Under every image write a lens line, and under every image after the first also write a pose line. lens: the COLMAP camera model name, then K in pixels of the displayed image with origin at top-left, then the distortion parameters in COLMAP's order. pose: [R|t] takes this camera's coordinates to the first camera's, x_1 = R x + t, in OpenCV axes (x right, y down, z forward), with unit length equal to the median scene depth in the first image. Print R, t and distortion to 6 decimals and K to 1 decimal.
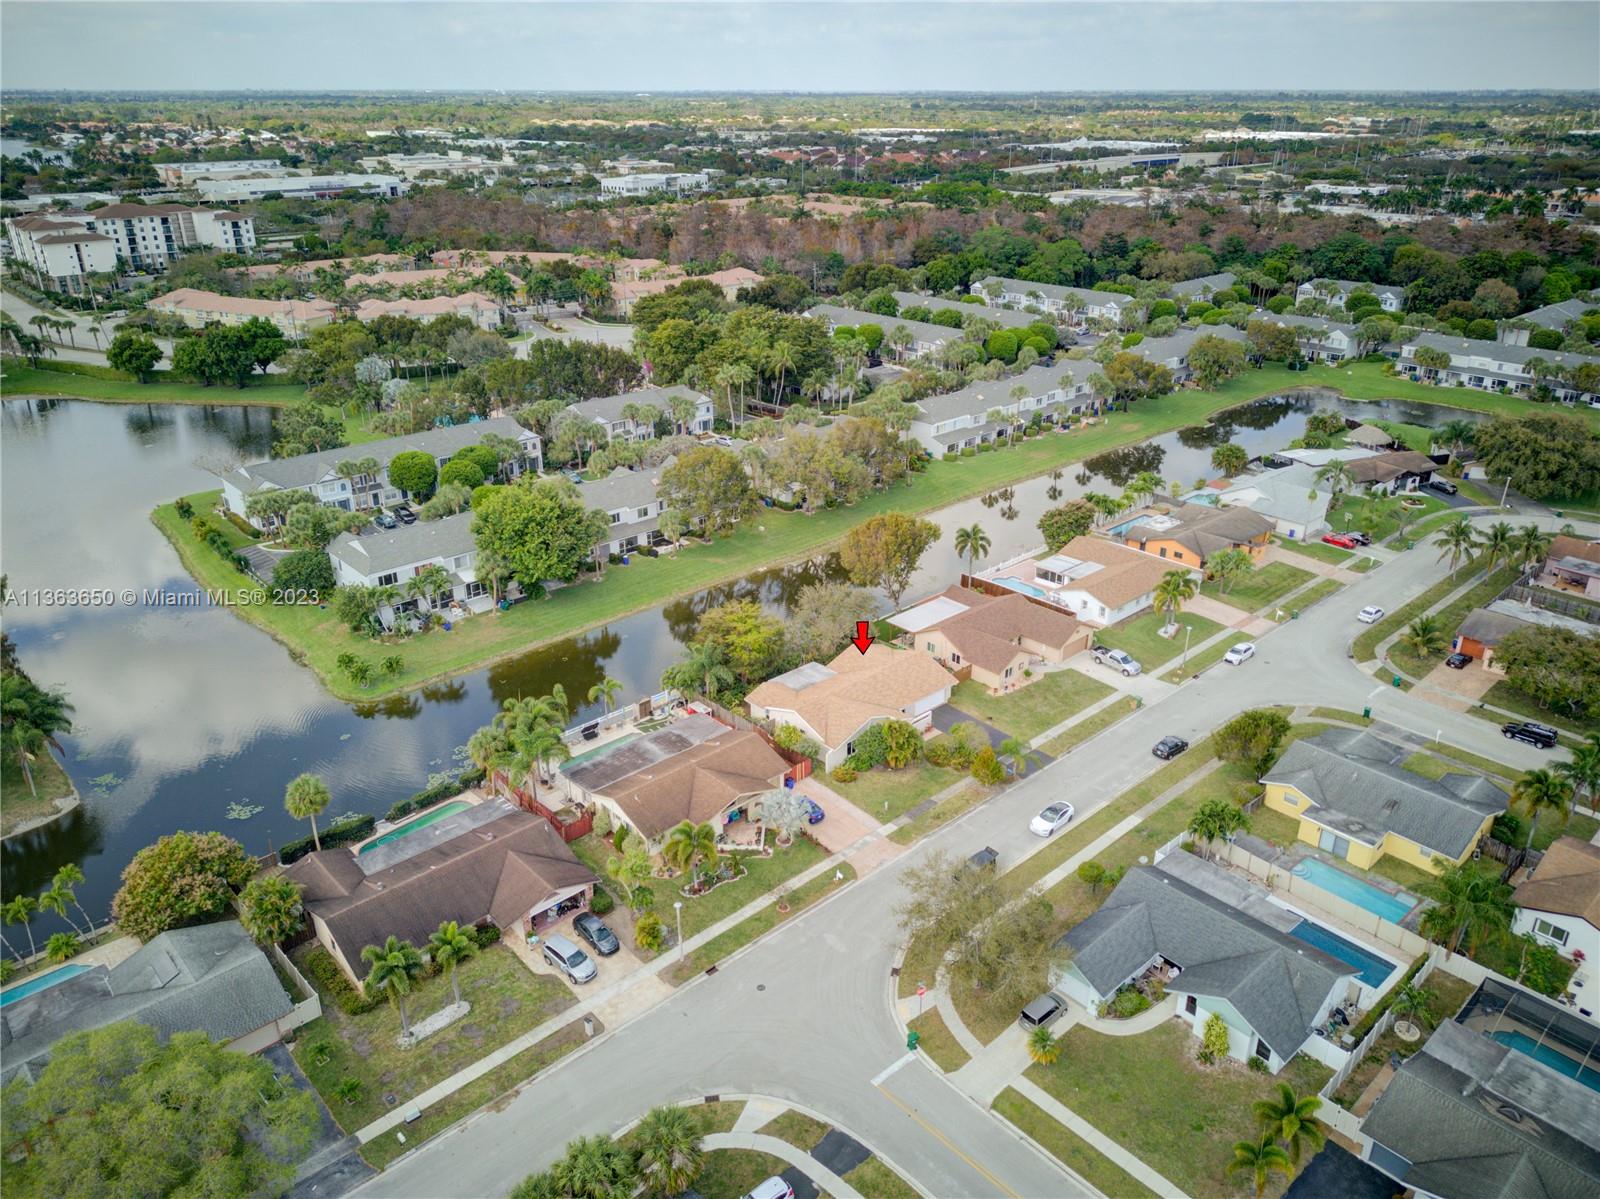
lens RADIAL K [[1119.1, 0, 820.0], [0, 1119.1, 634.5], [0, 0, 1]] dist [0.077754, -0.085023]
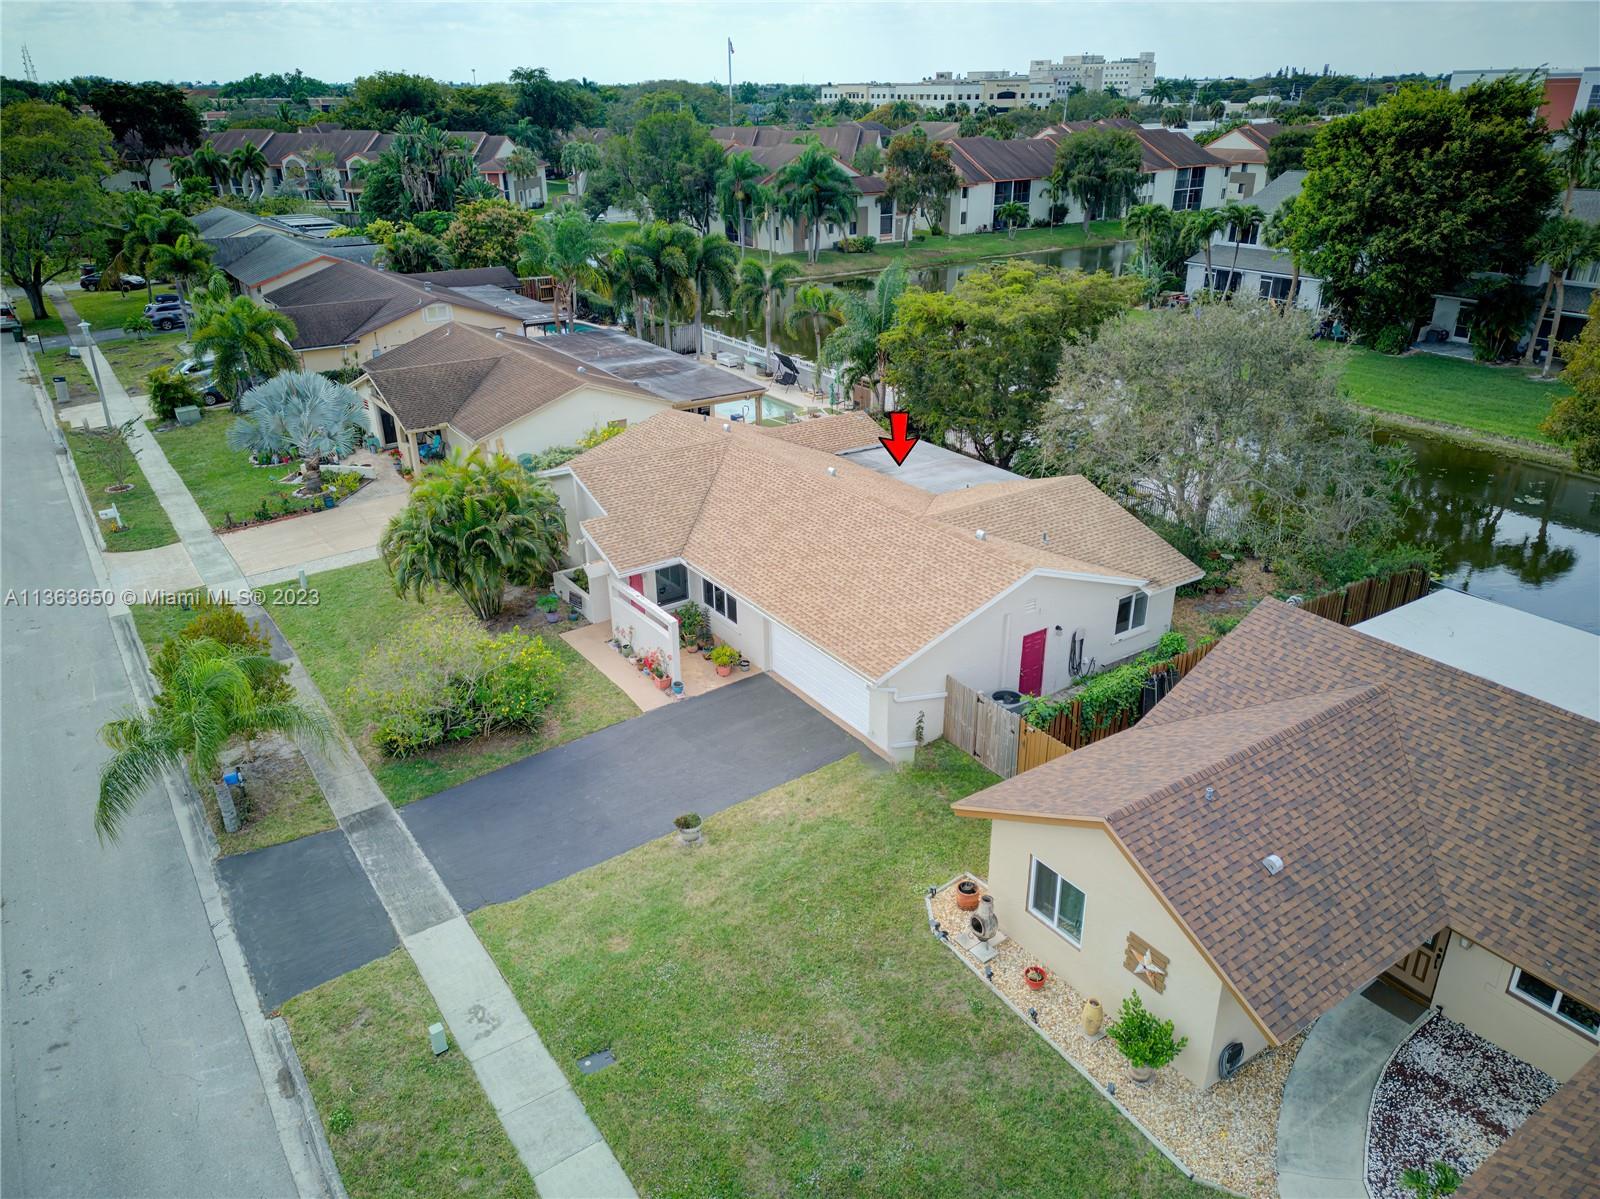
lens RADIAL K [[1119.1, 0, 820.0], [0, 1119.1, 634.5], [0, 0, 1]] dist [0.077754, -0.085023]
pose [[-0.151303, 0.418246, -0.895643, 0.228208], [-0.424204, 0.790926, 0.441007, -0.040601], [0.892837, 0.446662, 0.057752, 0.701909]]
